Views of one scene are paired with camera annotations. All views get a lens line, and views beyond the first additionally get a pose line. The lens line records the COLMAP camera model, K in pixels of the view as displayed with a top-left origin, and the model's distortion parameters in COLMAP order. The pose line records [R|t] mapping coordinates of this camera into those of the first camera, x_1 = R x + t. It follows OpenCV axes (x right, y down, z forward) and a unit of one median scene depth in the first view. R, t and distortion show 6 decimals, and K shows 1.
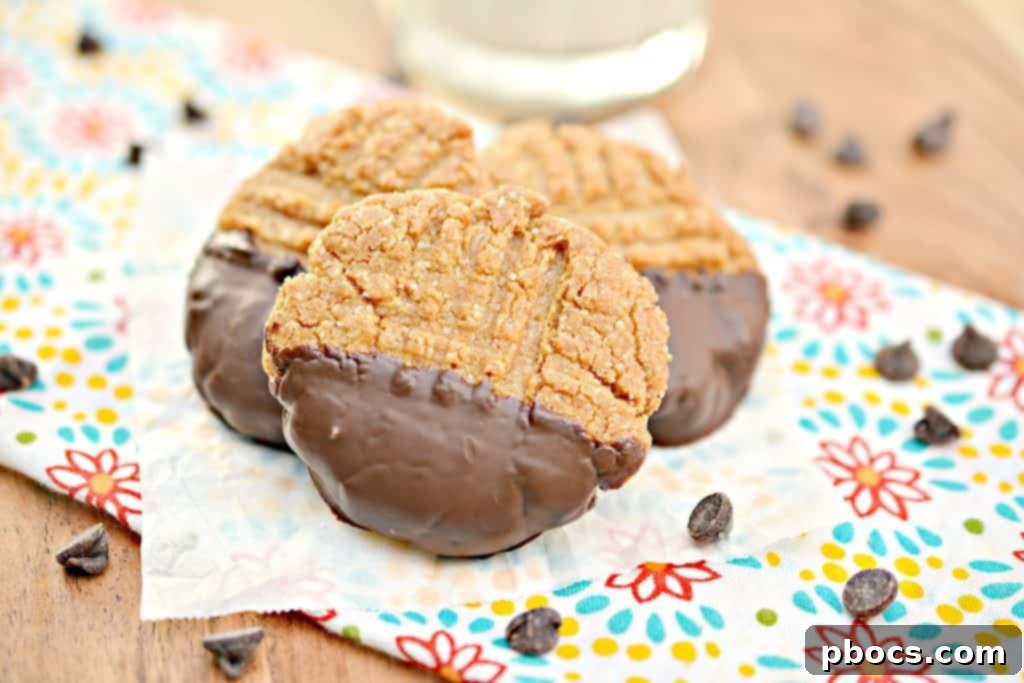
lens RADIAL K [[1880.8, 0, 514.6], [0, 1880.8, 322.7], [0, 0, 1]] dist [0.024672, 0.055273]
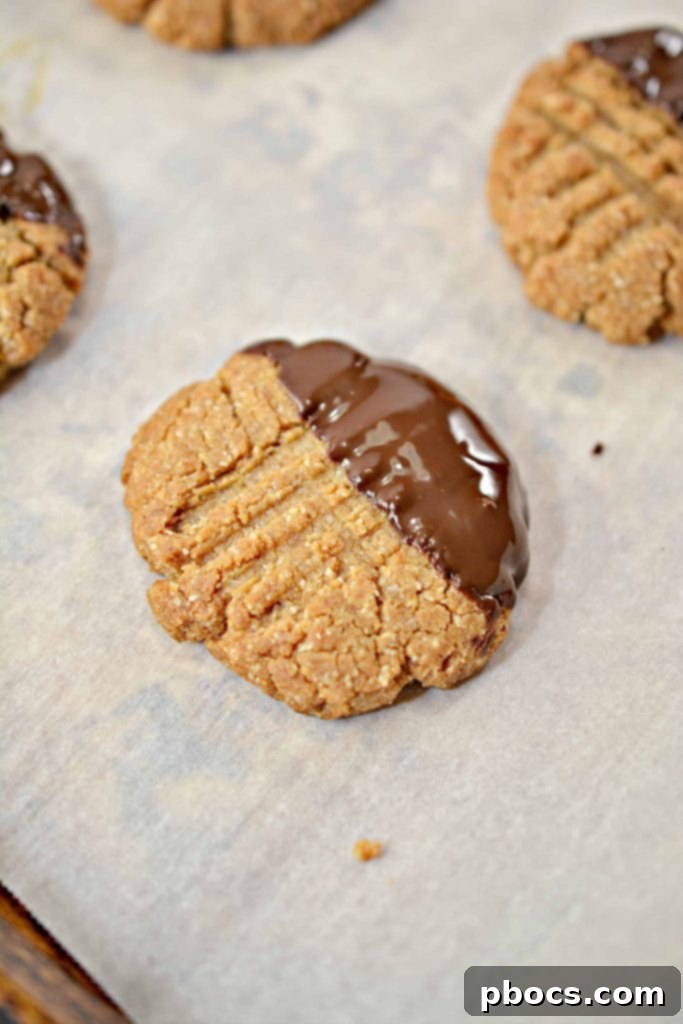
lens RADIAL K [[1880.8, 0, 339.9], [0, 1880.8, 511.0], [0, 0, 1]] dist [0.024672, 0.055273]
pose [[-0.802162, -0.533904, 0.267362, -0.287276], [0.577915, -0.581592, 0.572508, -0.524761], [-0.150169, 0.613757, 0.775082, 0.268120]]
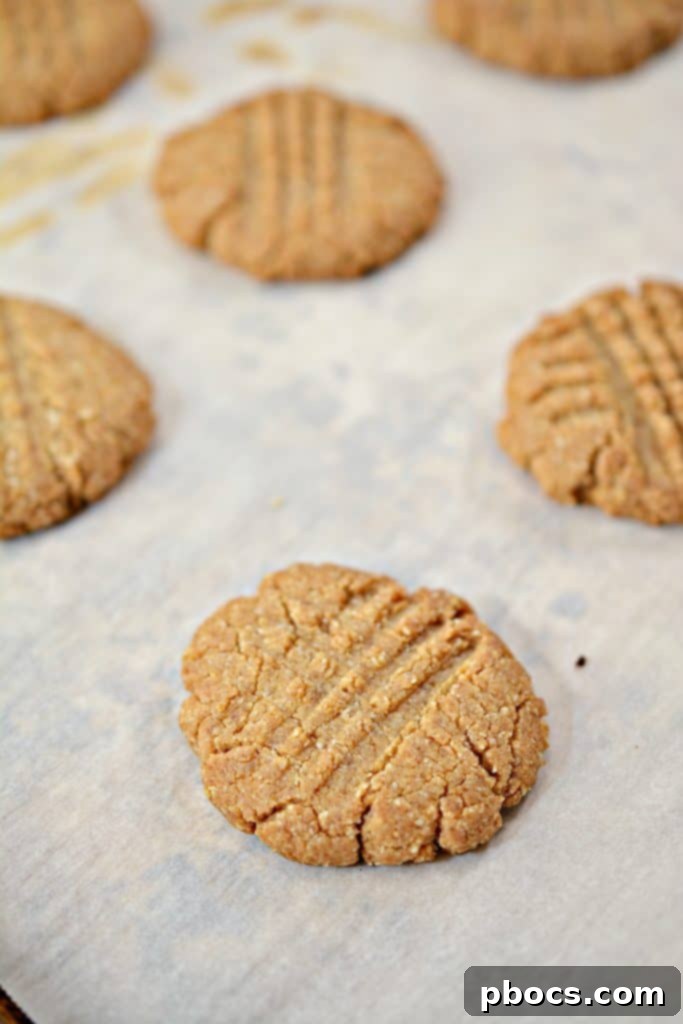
lens RADIAL K [[1880.8, 0, 339.9], [0, 1880.8, 511.0], [0, 0, 1]] dist [0.024672, 0.055273]
pose [[0.939415, 0.272957, -0.207352, 0.158947], [-0.339976, 0.819181, -0.461908, 0.433324], [0.043778, 0.504418, 0.862349, 0.018100]]
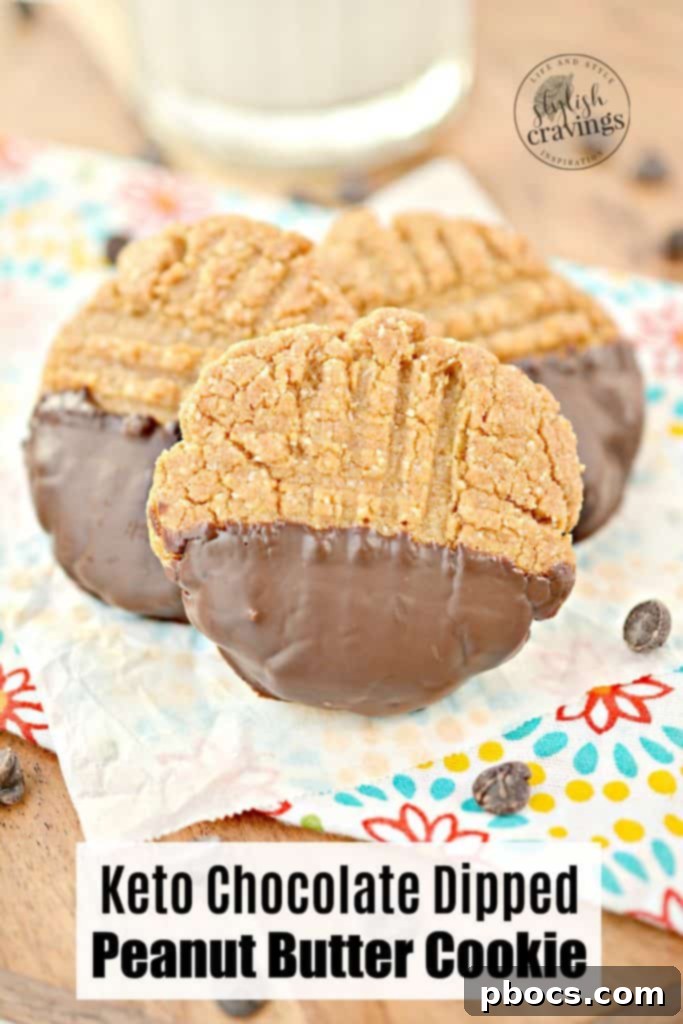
lens RADIAL K [[1880.8, 0, 339.9], [0, 1880.8, 511.0], [0, 0, 1]] dist [0.024672, 0.055273]
pose [[0.980467, -0.167575, 0.102972, -0.137760], [0.150923, 0.976720, 0.152450, -0.123253], [-0.126122, -0.133931, 0.982932, 0.092995]]
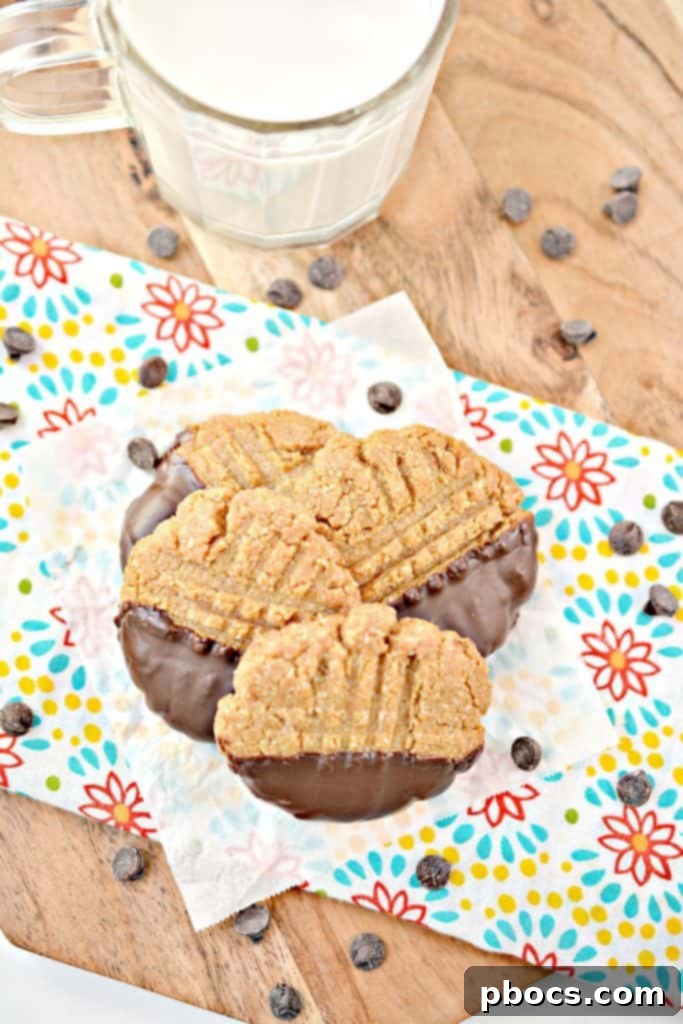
lens RADIAL K [[1838.0, 0, 337.5], [0, 1838.0, 517.4], [0, 0, 1]] dist [0.038372, 0.020977]
pose [[0.973682, -0.222686, 0.048532, -0.074926], [0.128644, 0.712762, 0.689508, -1.086666], [-0.188135, -0.665118, 0.722650, 0.082650]]
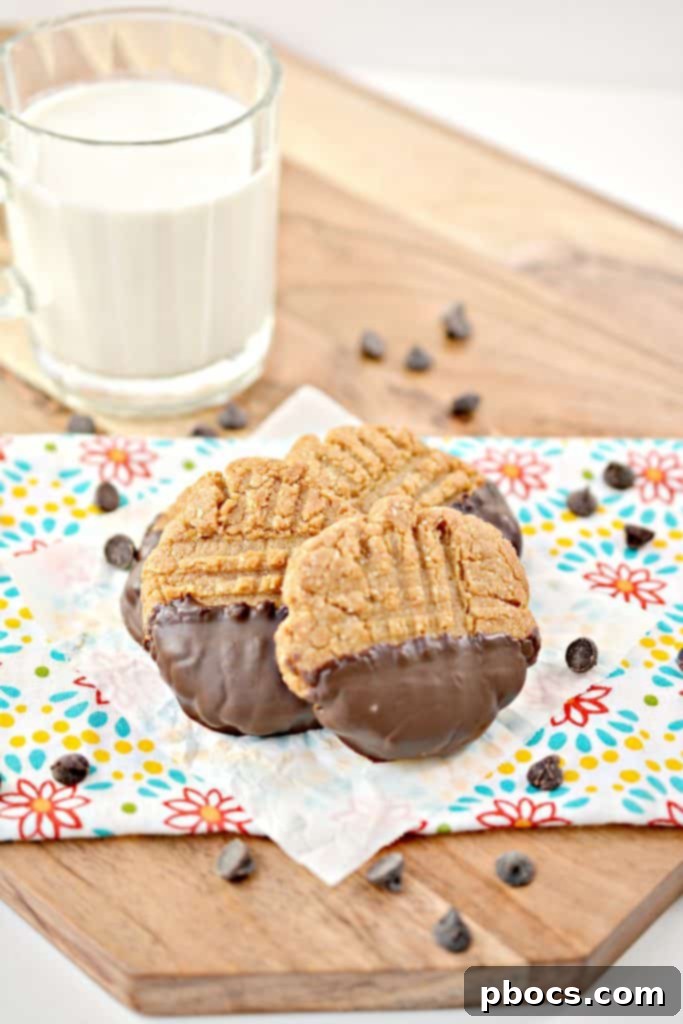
lens RADIAL K [[1838.0, 0, 337.5], [0, 1838.0, 517.4], [0, 0, 1]] dist [0.038372, 0.020977]
pose [[0.835139, -0.375930, 0.401520, -0.613629], [0.333420, 0.926577, 0.174030, -0.322498], [-0.437463, -0.011465, 0.899164, -0.236757]]
